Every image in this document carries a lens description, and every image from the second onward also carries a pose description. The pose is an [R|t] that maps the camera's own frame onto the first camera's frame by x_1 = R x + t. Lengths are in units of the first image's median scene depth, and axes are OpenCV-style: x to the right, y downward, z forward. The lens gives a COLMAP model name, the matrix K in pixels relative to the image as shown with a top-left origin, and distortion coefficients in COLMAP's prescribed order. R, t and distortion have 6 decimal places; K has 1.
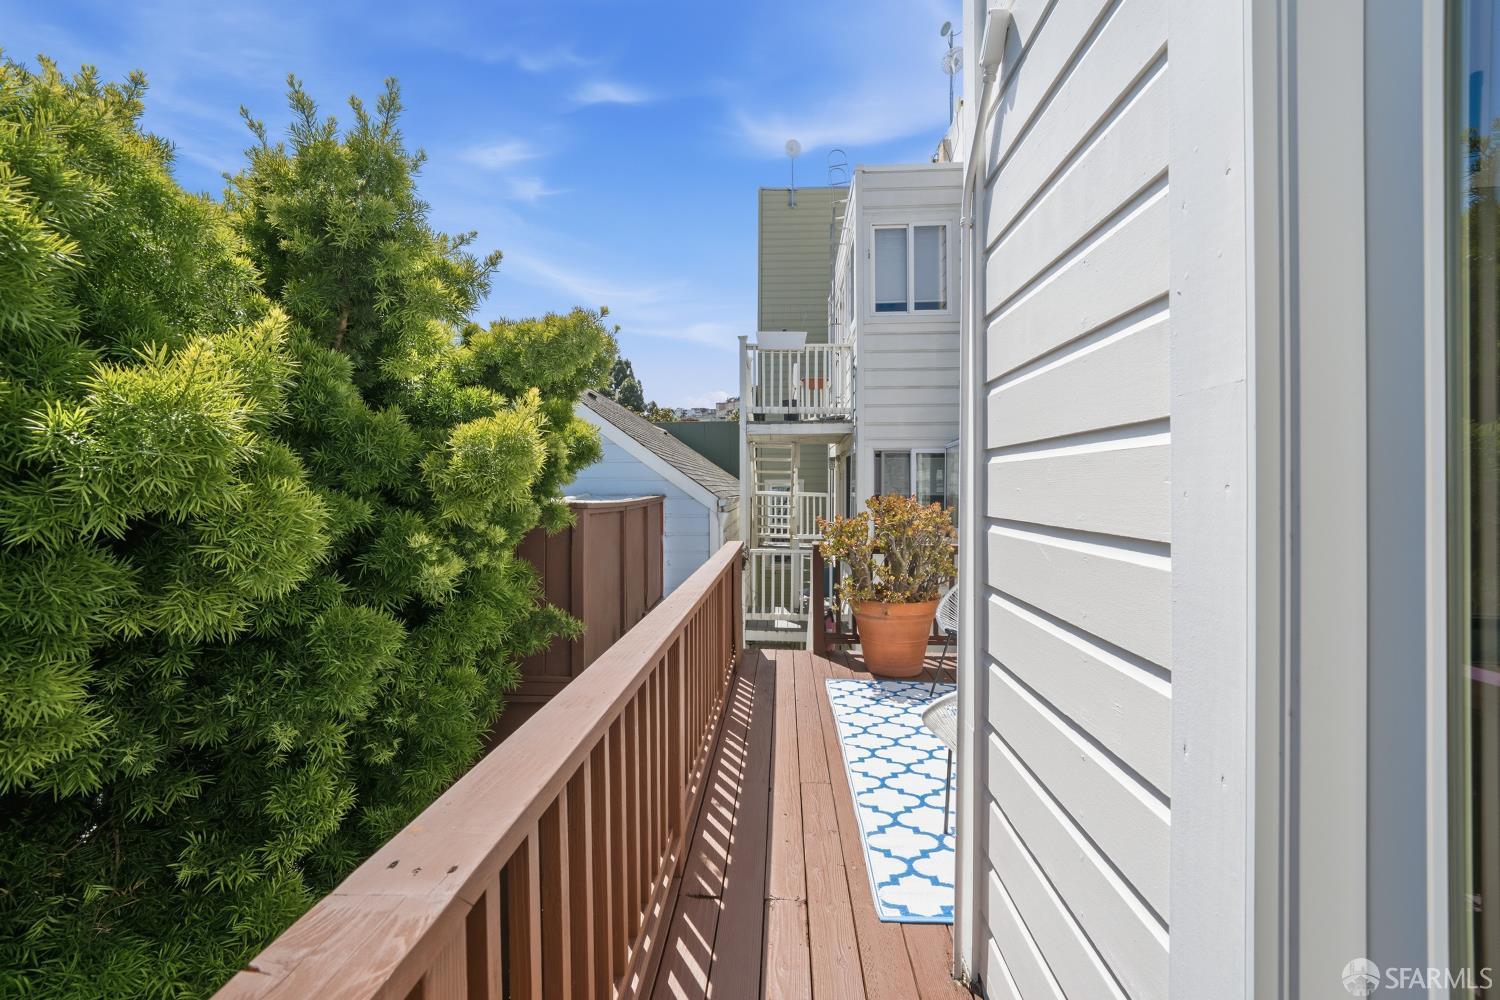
lens RADIAL K [[615.8, 0, 752.1], [0, 615.8, 494.9], [0, 0, 1]] dist [0.000863, 0.000342]
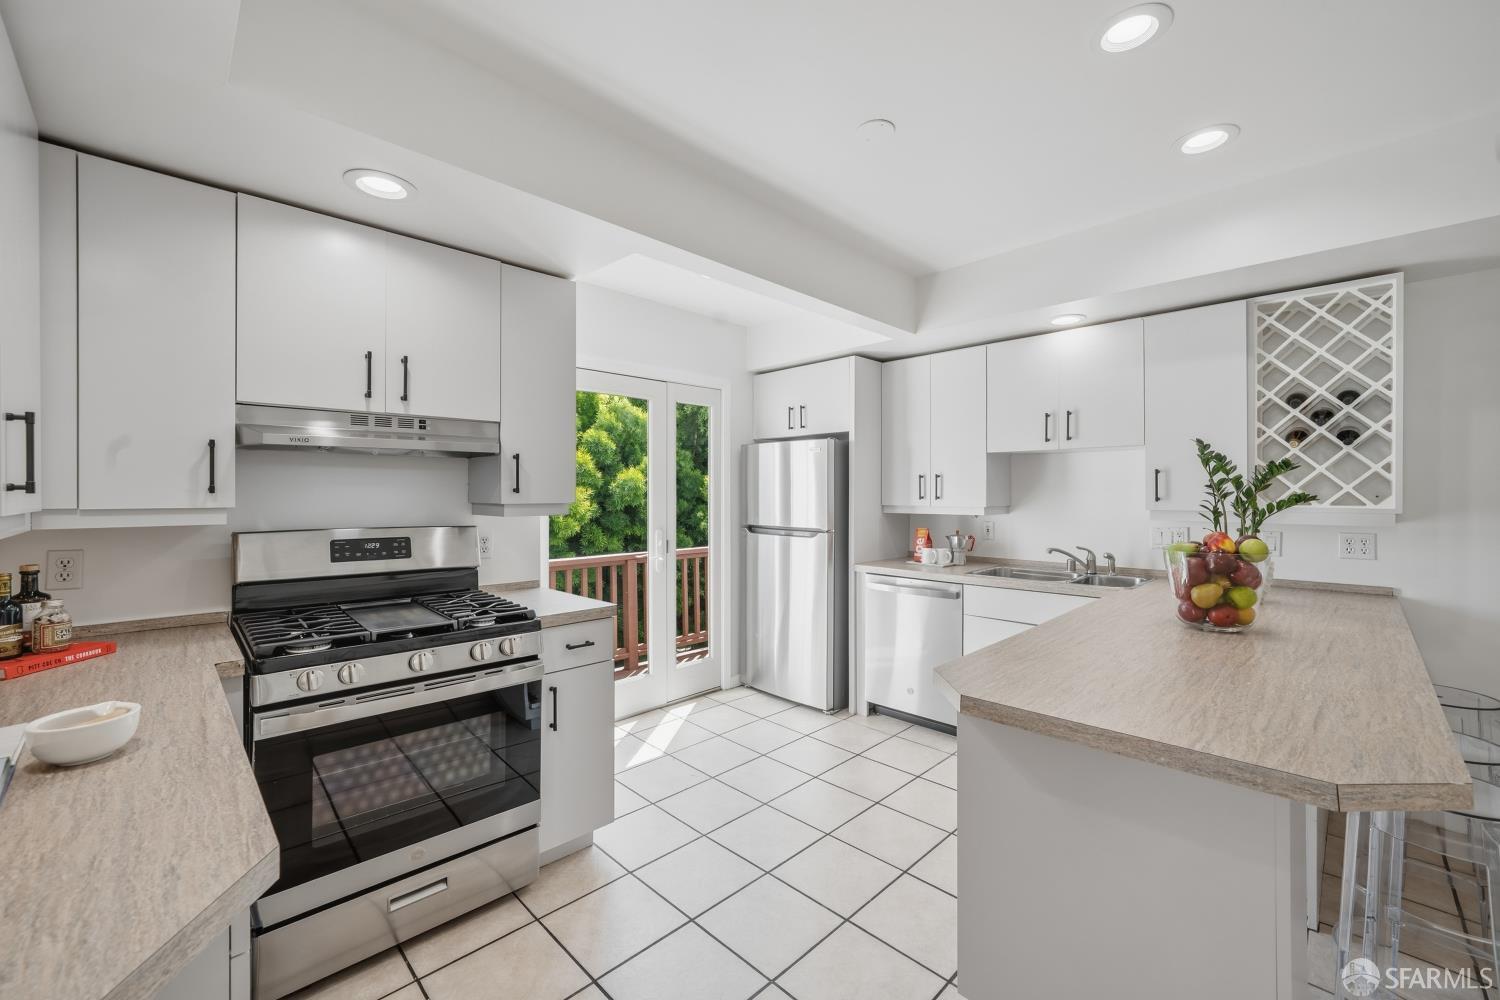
lens RADIAL K [[615.8, 0, 752.9], [0, 615.8, 495.1], [0, 0, 1]] dist [0.000863, 0.000342]
pose [[0.736289, -0.003493, -0.676658, 2.455582], [-0.000032, 0.999986, -0.005196, -0.016381], [0.676667, 0.003847, 0.736279, -1.513535]]
